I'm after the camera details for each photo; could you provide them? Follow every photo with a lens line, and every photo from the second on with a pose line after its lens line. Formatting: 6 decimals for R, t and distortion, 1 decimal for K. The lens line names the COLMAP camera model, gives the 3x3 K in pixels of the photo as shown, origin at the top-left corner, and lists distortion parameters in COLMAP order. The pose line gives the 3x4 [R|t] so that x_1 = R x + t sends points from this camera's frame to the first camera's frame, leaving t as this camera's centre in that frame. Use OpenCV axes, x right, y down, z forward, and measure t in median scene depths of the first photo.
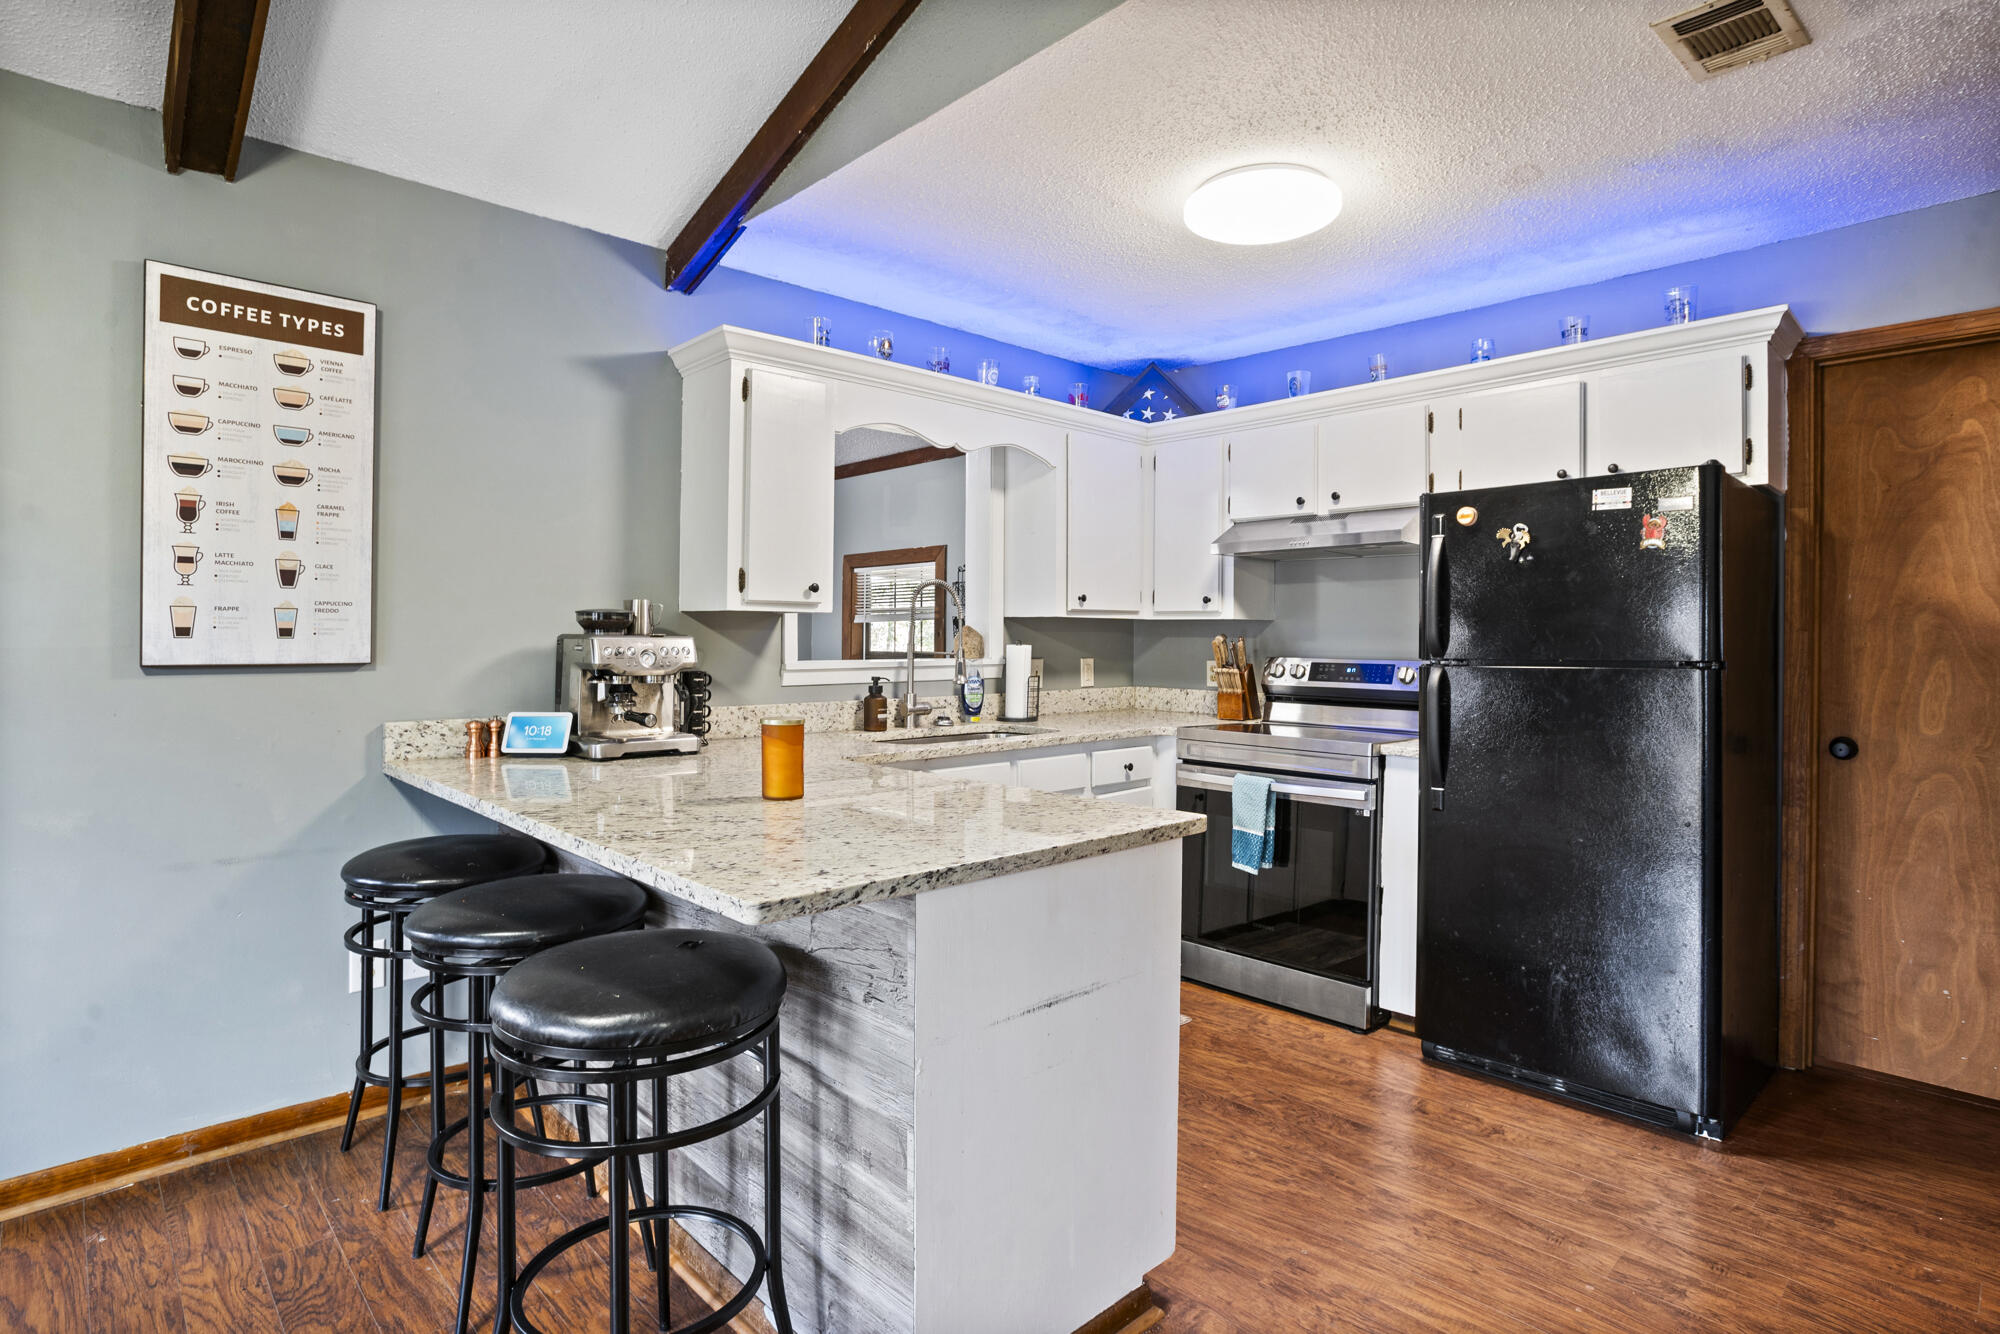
lens RADIAL K [[1024.1, 0, 1003.2], [0, 1024.1, 636.0], [0, 0, 1]] dist [-0.052851, 0.030590]
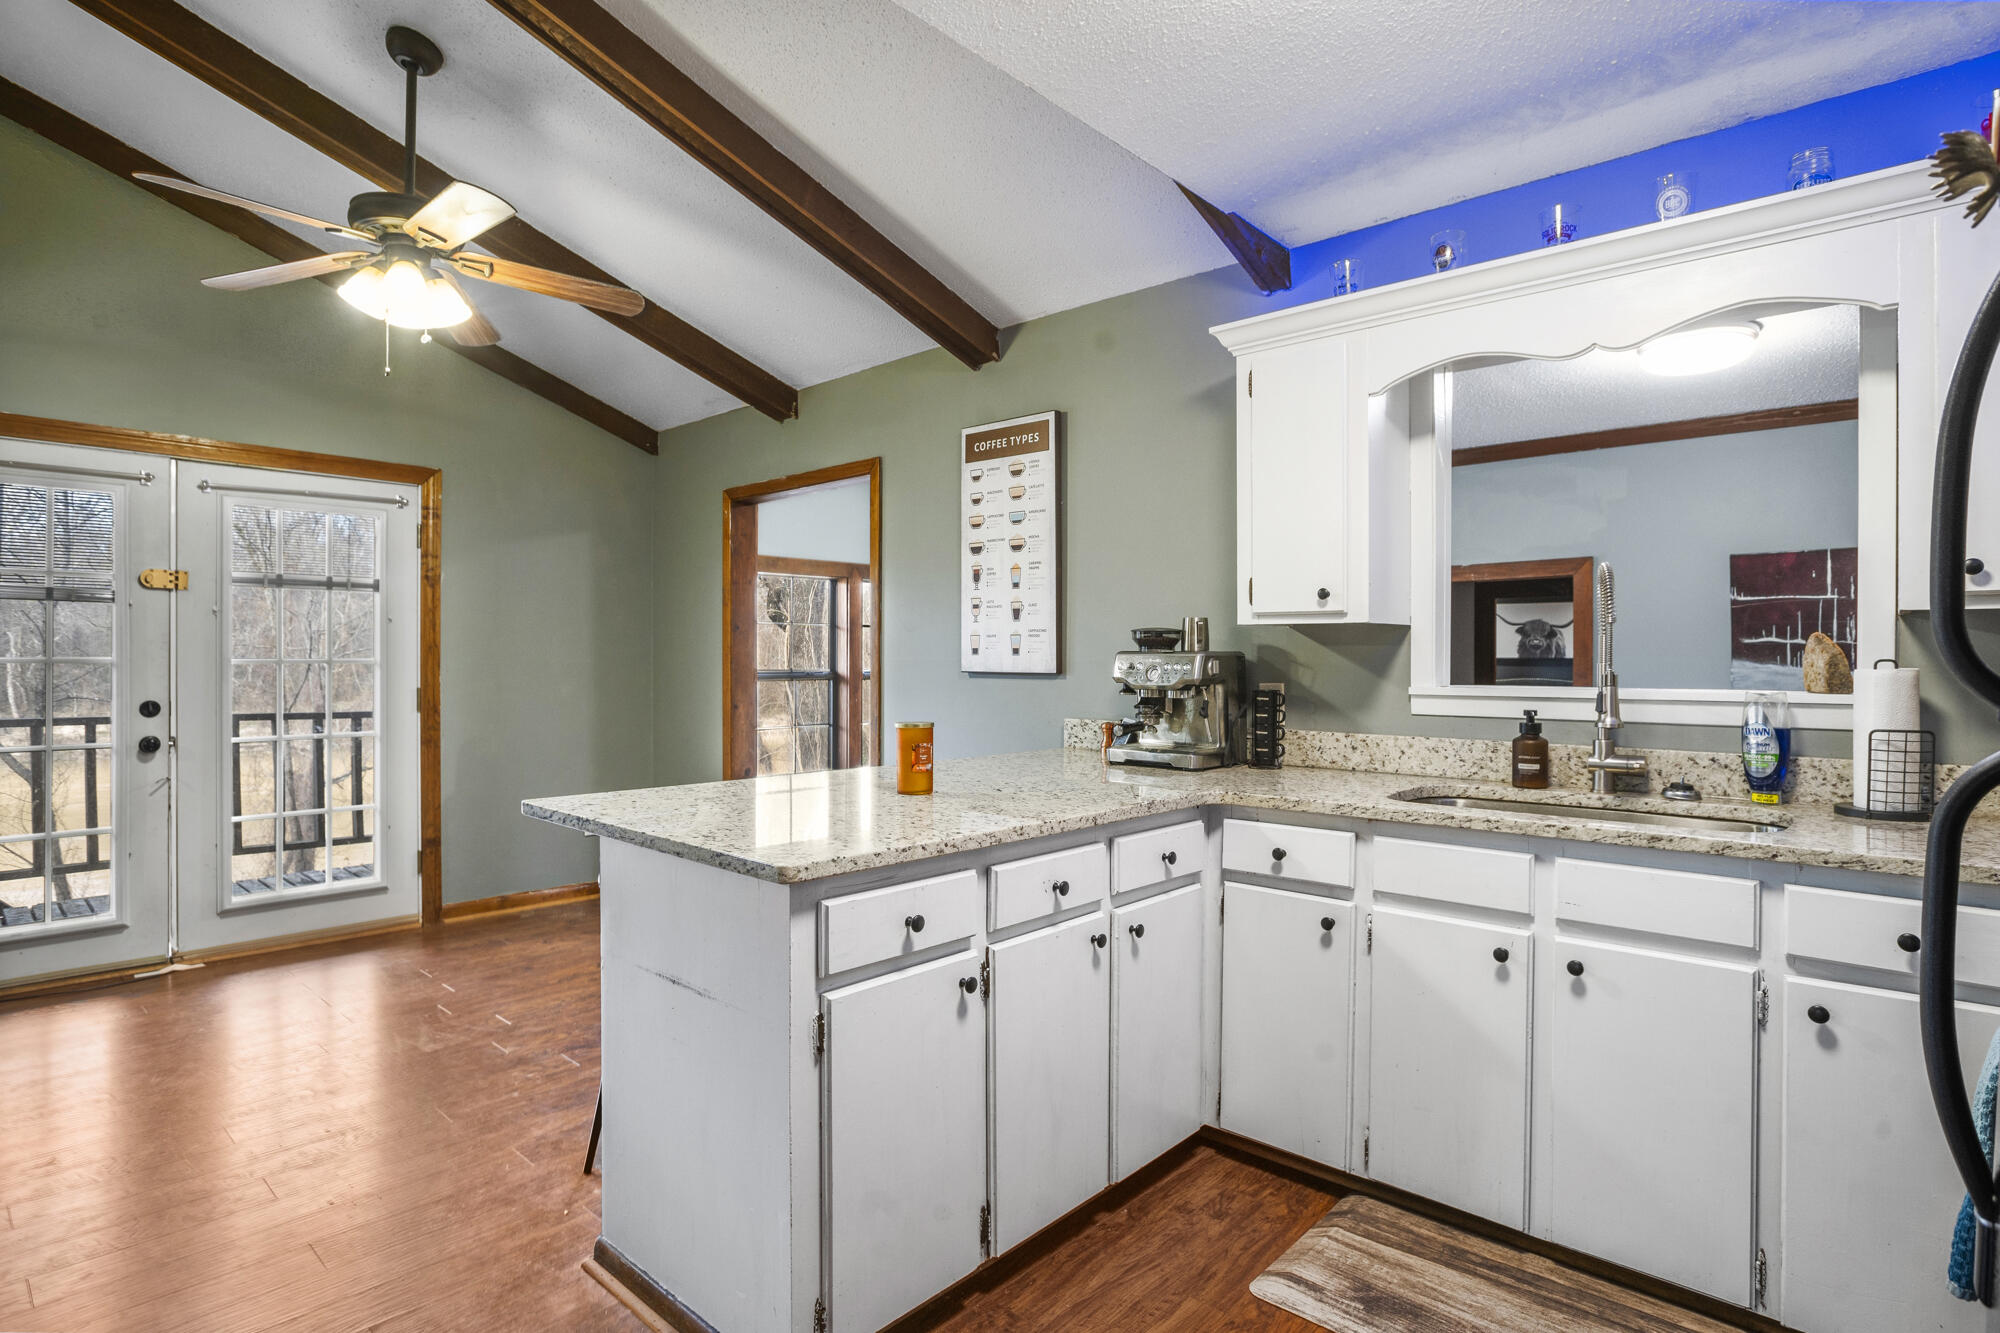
lens RADIAL K [[1036.8, 0, 1005.7], [0, 1036.8, 650.8], [0, 0, 1]] dist [-0.052242, 0.029399]
pose [[0.079582, -0.009106, -0.996787, 0.670034], [-0.003243, 0.999951, -0.009394, 0.008524], [0.996823, 0.003980, 0.079548, 0.720621]]
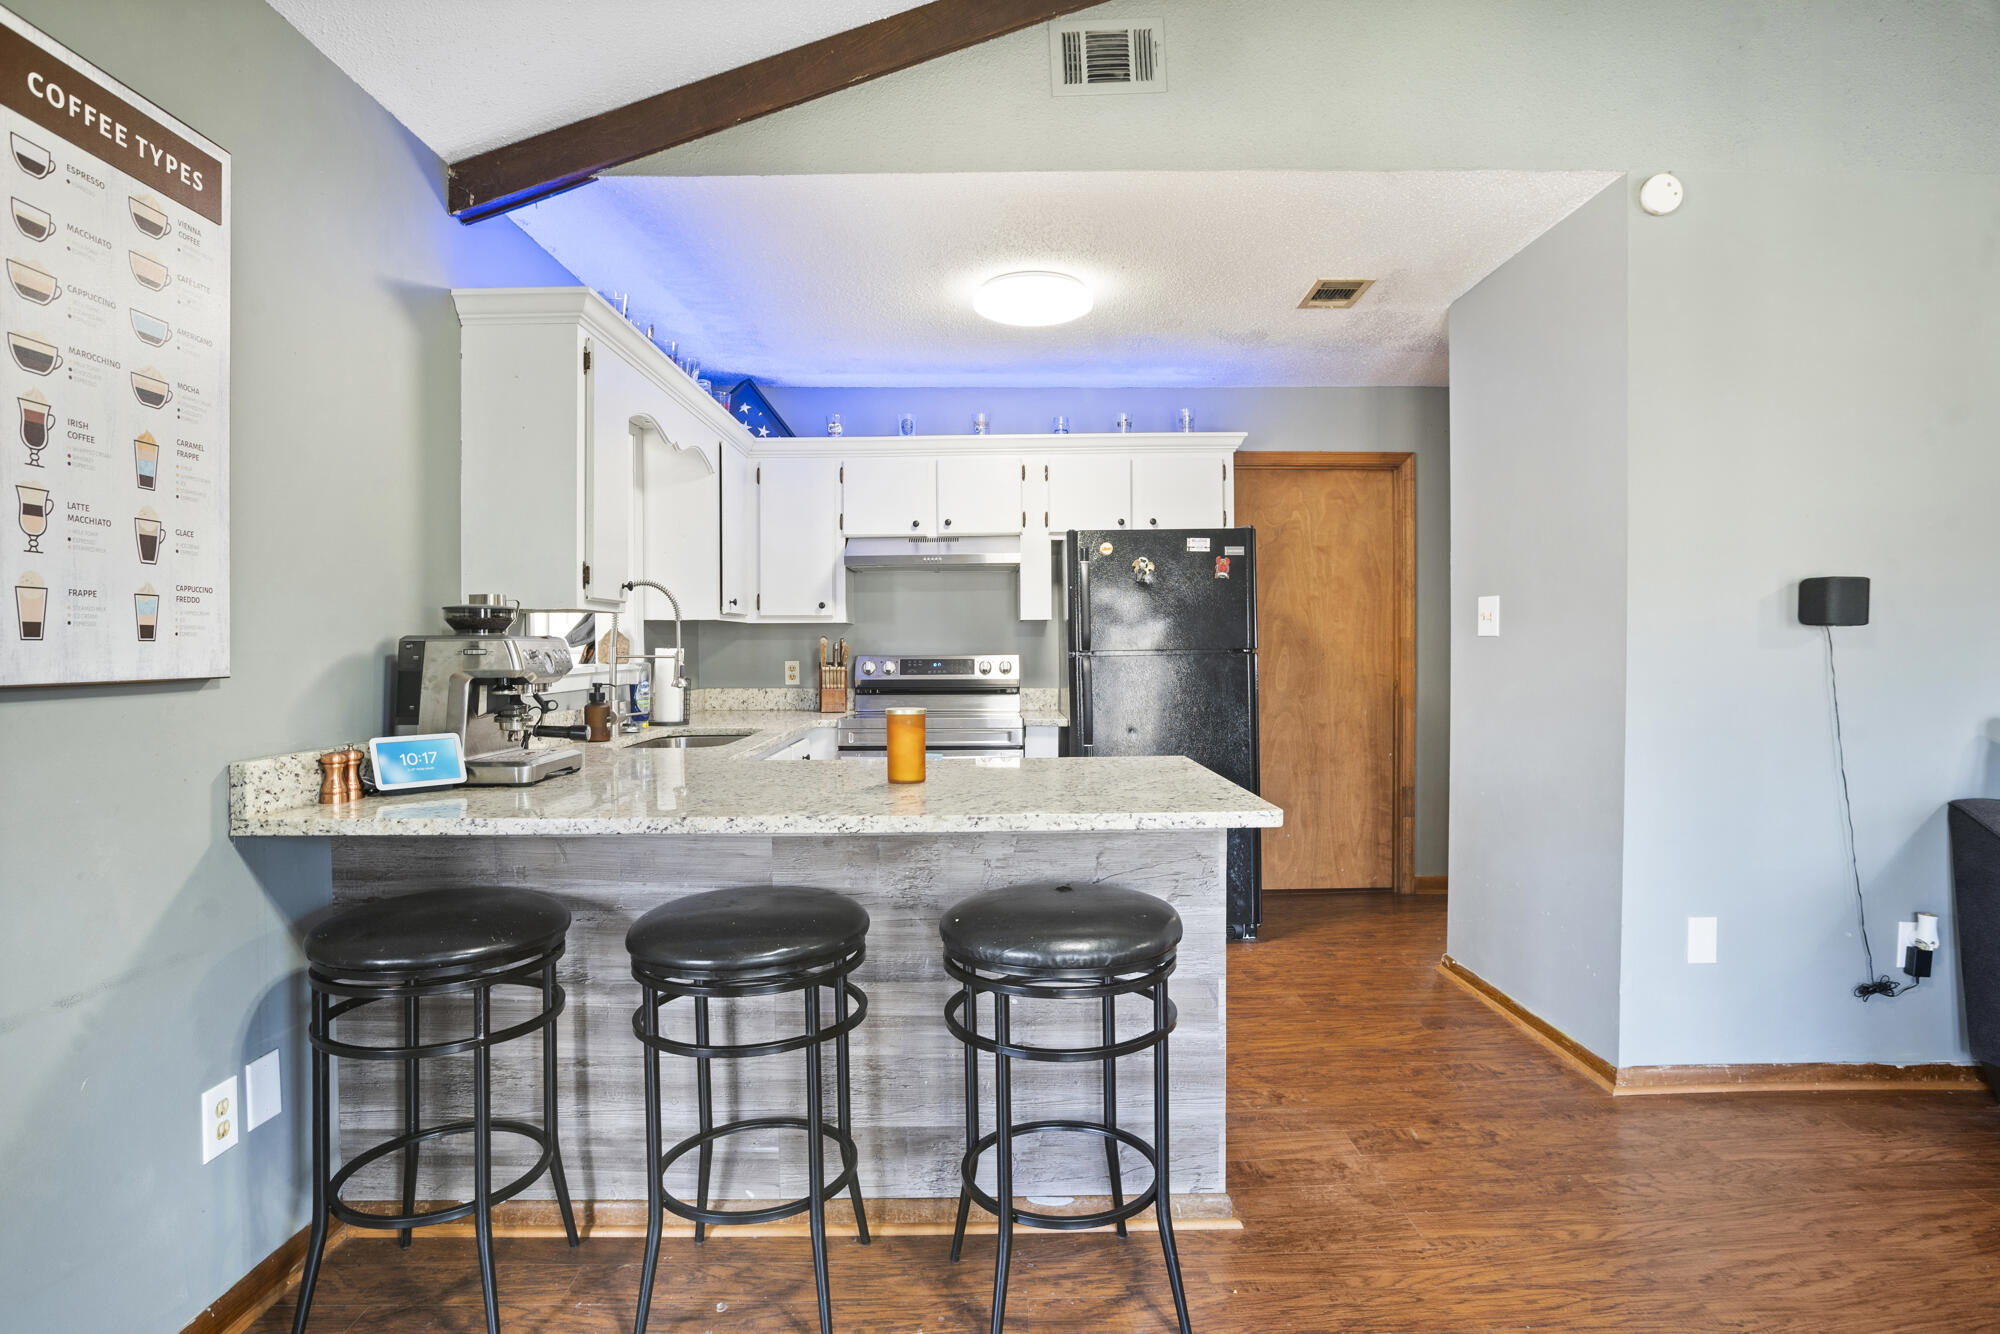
lens RADIAL K [[1036.8, 0, 997.1], [0, 1036.8, 659.3], [0, 0, 1]] dist [-0.044956, 0.023323]
pose [[0.682620, -0.020498, 0.730486, -0.683146], [0.010458, 0.999778, 0.018282, 0.006574], [-0.730699, -0.004841, 0.682683, 0.125660]]
